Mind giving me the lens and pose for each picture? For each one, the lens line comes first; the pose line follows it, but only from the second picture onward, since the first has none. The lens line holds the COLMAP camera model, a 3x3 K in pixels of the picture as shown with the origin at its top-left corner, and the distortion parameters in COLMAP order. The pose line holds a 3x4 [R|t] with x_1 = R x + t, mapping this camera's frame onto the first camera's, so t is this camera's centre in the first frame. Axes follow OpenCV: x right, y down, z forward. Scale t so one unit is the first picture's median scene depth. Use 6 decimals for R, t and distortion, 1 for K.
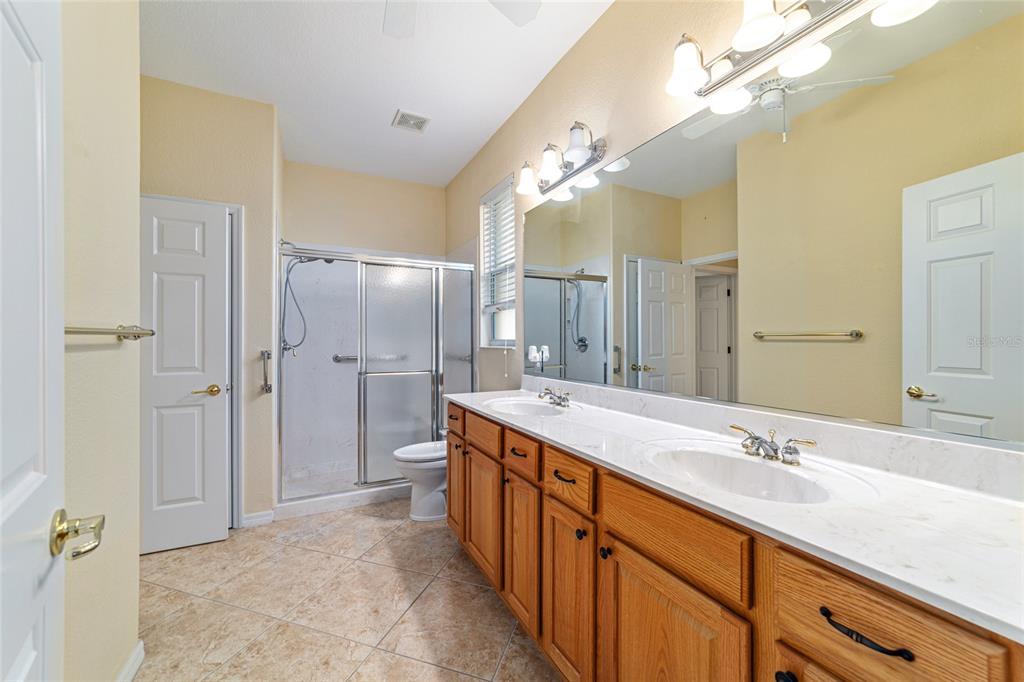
lens RADIAL K [[394.0, 0, 512.7], [0, 394.0, 339.2], [0, 0, 1]] dist [-0.014133, 0.006067]
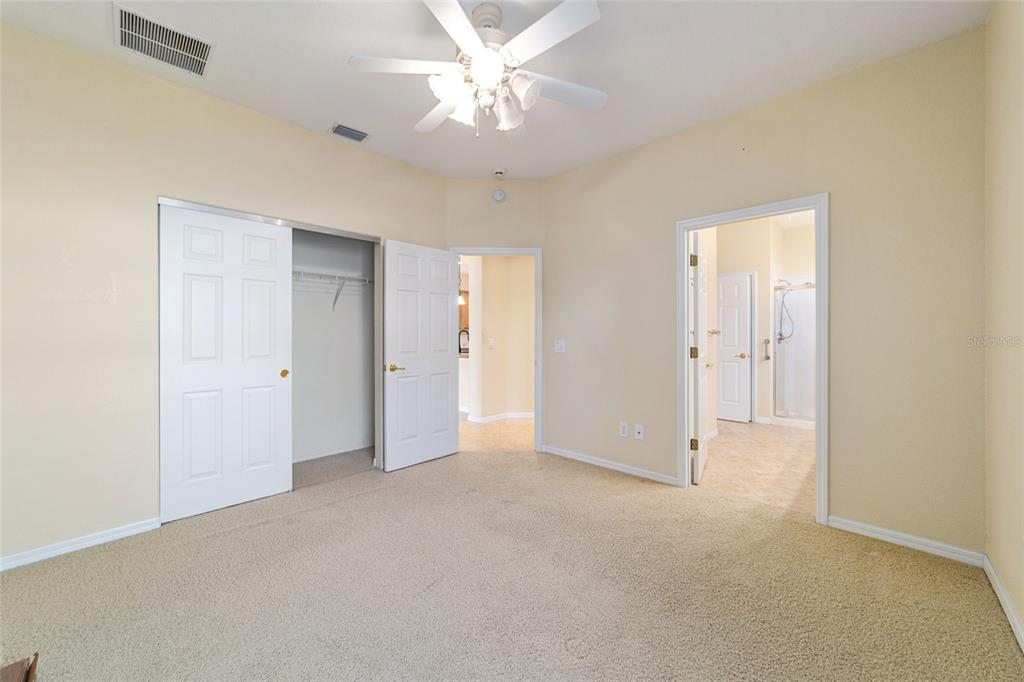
lens RADIAL K [[394.0, 0, 513.2], [0, 394.0, 337.9], [0, 0, 1]] dist [-0.014133, 0.006067]
pose [[0.325325, 0.001180, -0.945602, 0.888283], [0.002224, 0.999995, 0.002013, 0.015131], [0.945600, -0.002758, 0.325321, -0.932792]]
